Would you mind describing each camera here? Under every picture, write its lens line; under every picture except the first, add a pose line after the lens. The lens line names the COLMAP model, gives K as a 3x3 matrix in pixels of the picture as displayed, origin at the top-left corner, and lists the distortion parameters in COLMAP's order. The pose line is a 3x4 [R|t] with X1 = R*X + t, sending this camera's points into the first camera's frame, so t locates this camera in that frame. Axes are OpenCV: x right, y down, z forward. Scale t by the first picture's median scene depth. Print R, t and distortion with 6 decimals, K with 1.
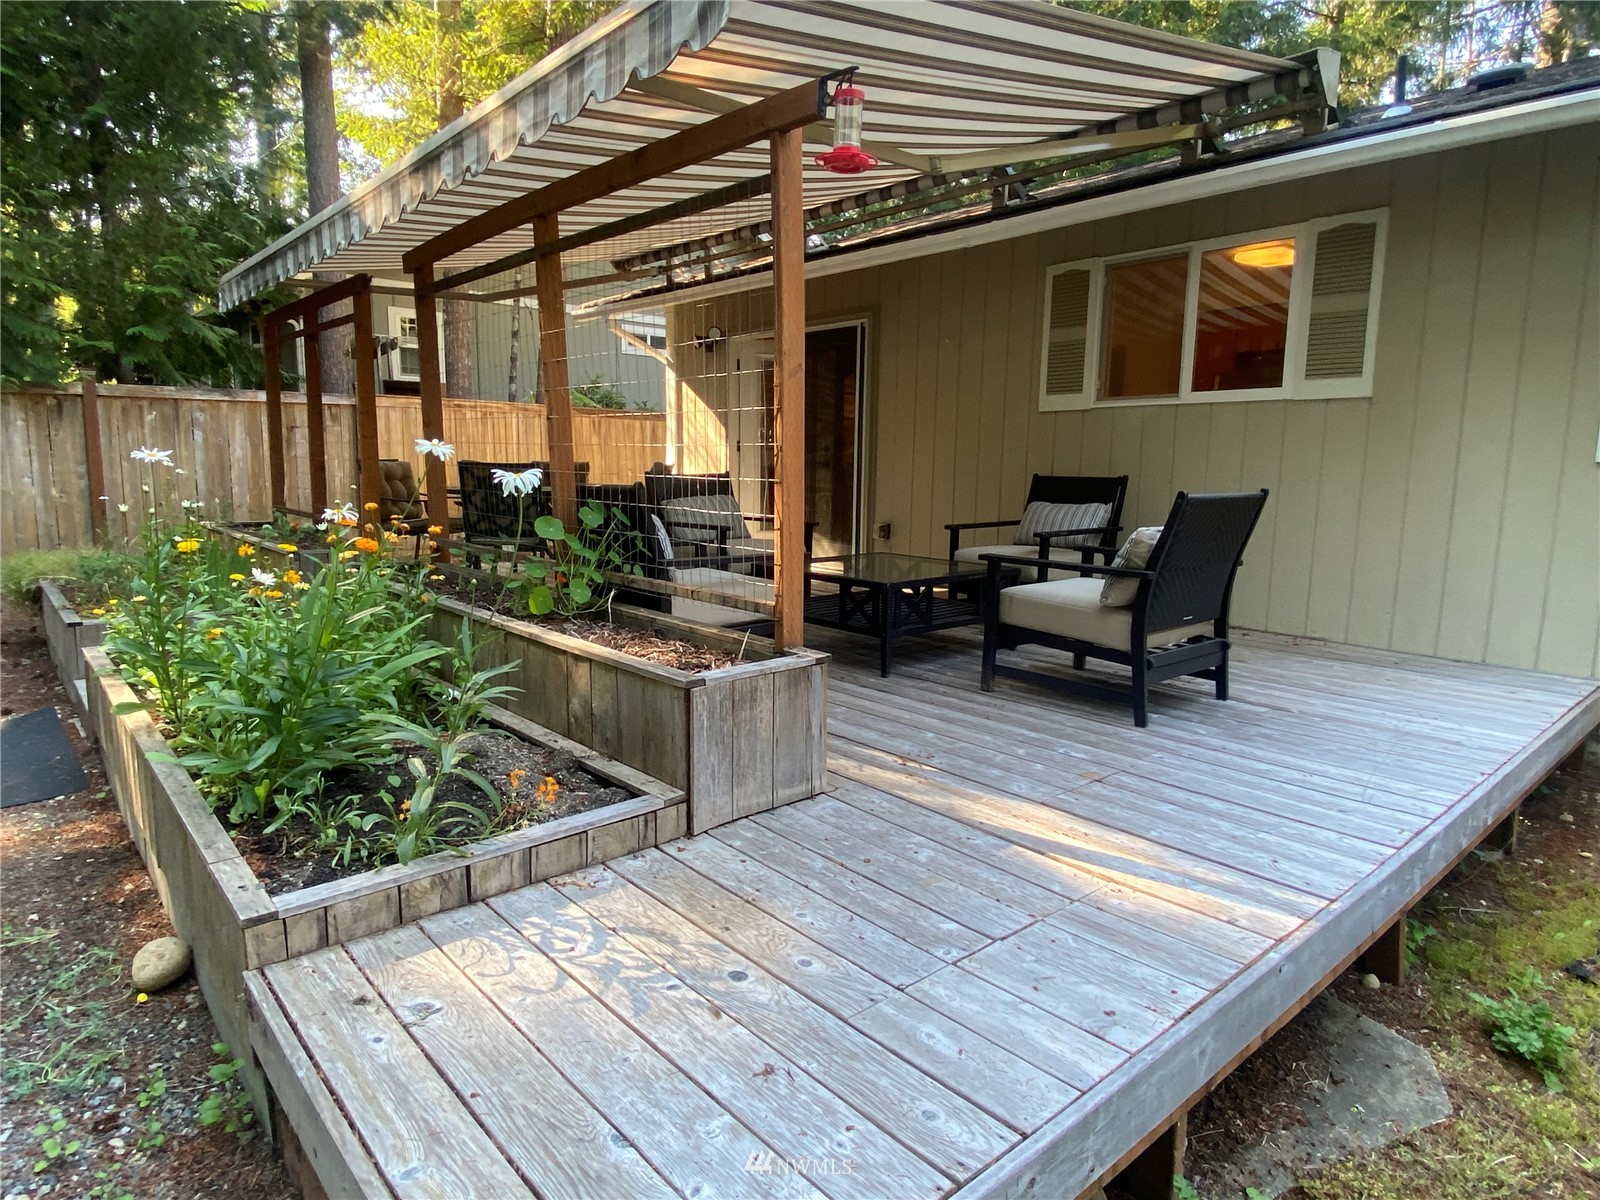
lens RADIAL K [[956.4, 0, 783.3], [0, 956.4, 598.1], [0, 0, 1]] dist [0.027573, -0.014735]
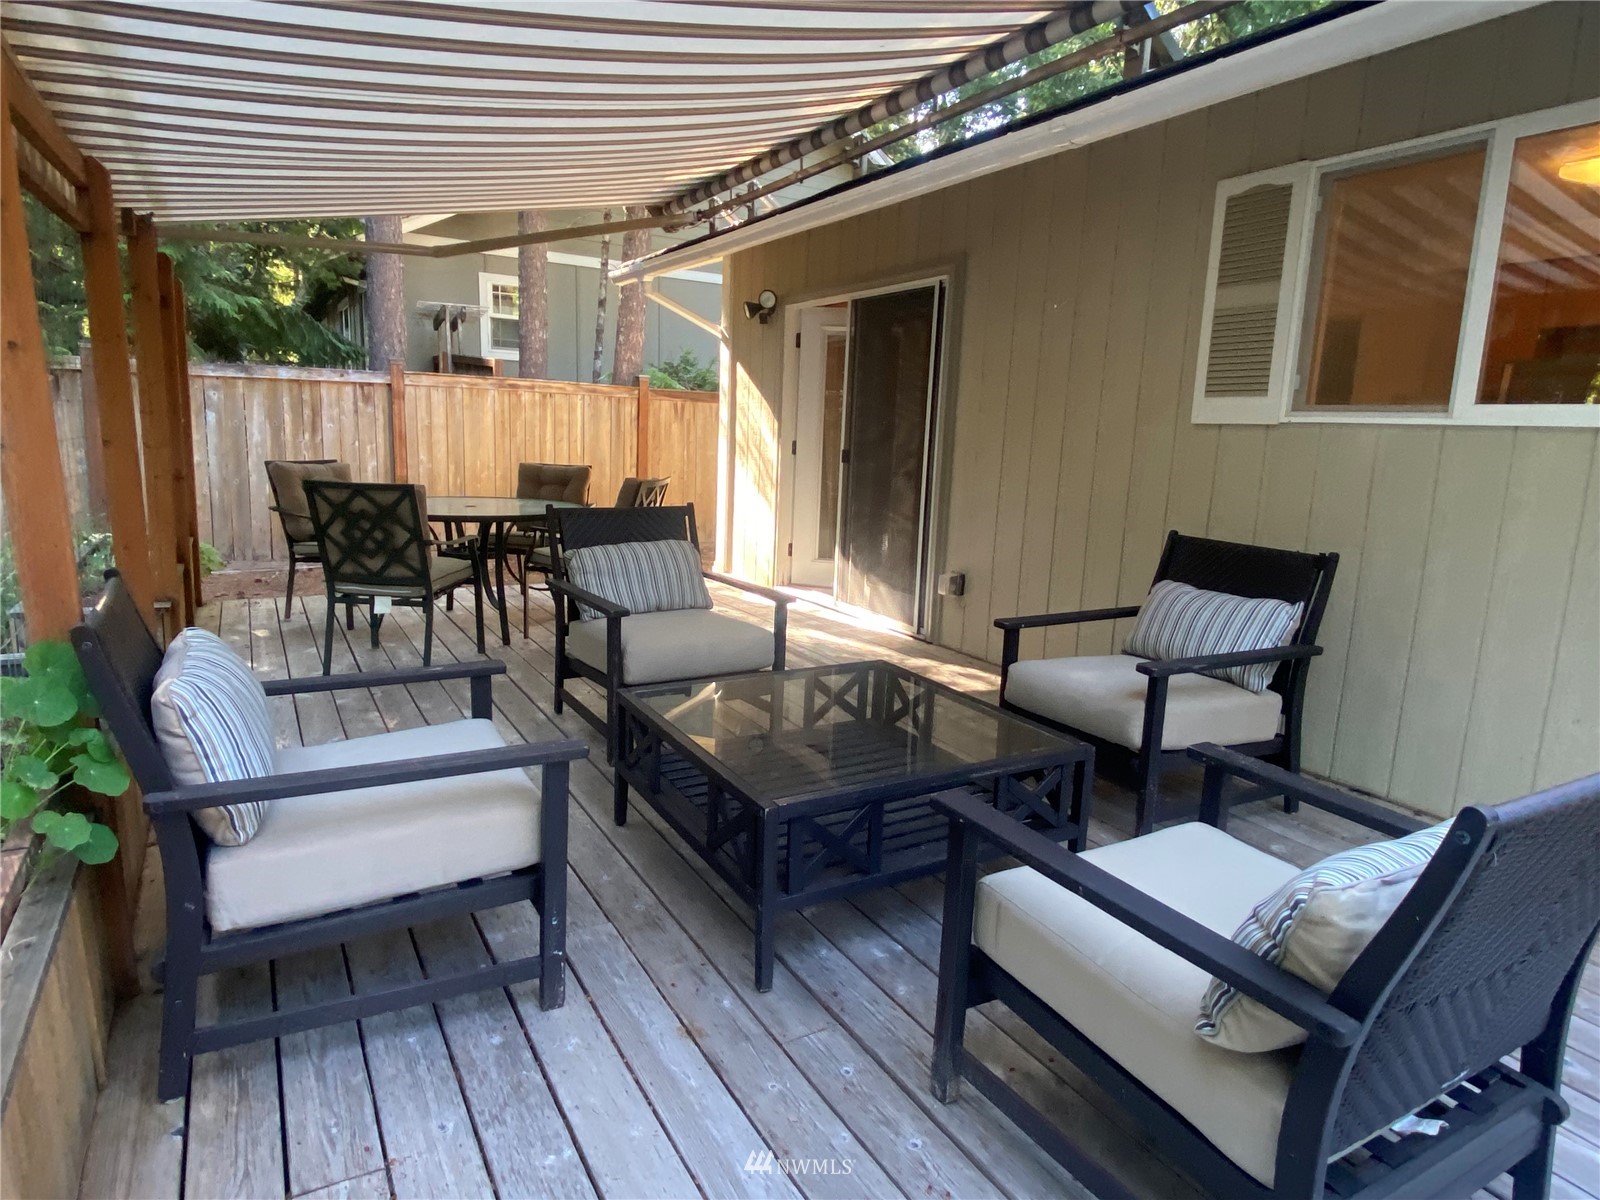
lens RADIAL K [[956.4, 0, 792.1], [0, 956.4, 586.3], [0, 0, 1]] dist [0.027573, -0.014735]
pose [[0.981134, 0.054617, -0.185453, 0.130084], [-0.051707, 0.998452, 0.020498, -0.086443], [0.186286, -0.010522, 0.982439, 0.335033]]
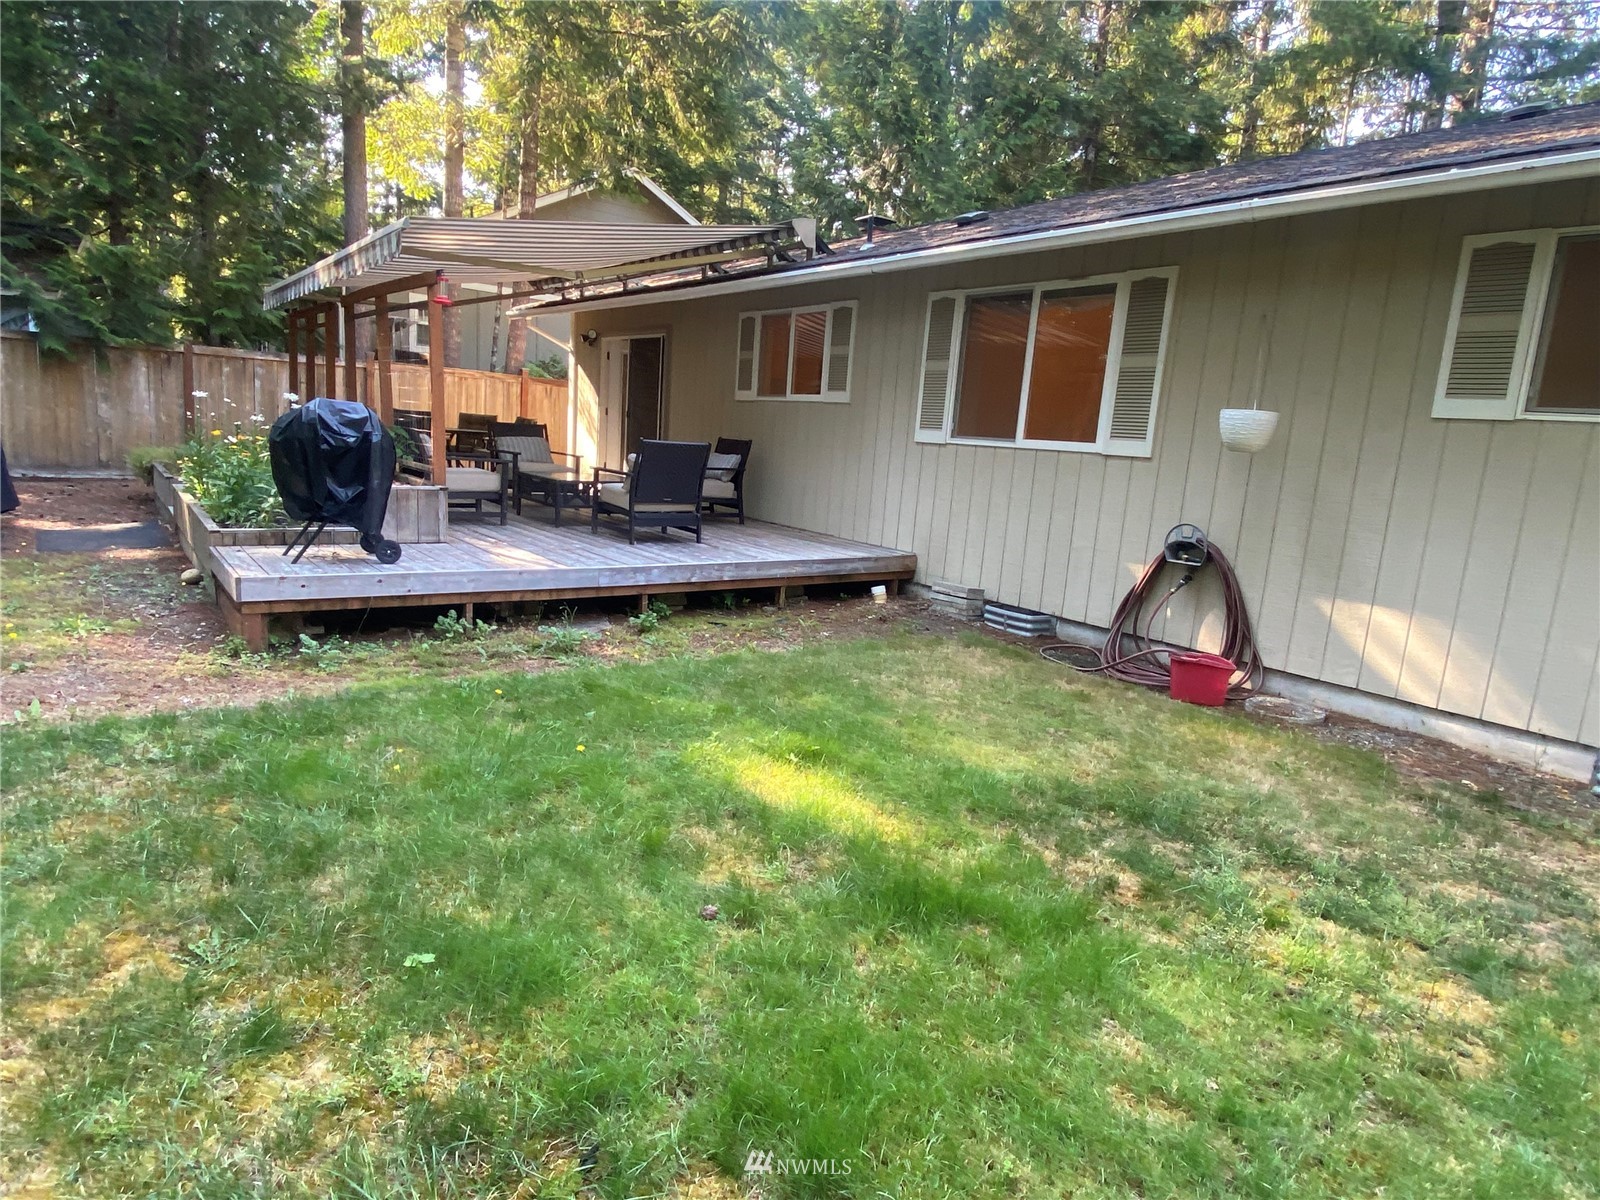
lens RADIAL K [[956.4, 0, 786.2], [0, 956.4, 601.5], [0, 0, 1]] dist [0.027573, -0.014735]
pose [[0.995214, 0.071368, -0.066753, 0.464174], [-0.069377, 0.997087, 0.031687, 0.089074], [0.068820, -0.026904, 0.997266, -0.614298]]
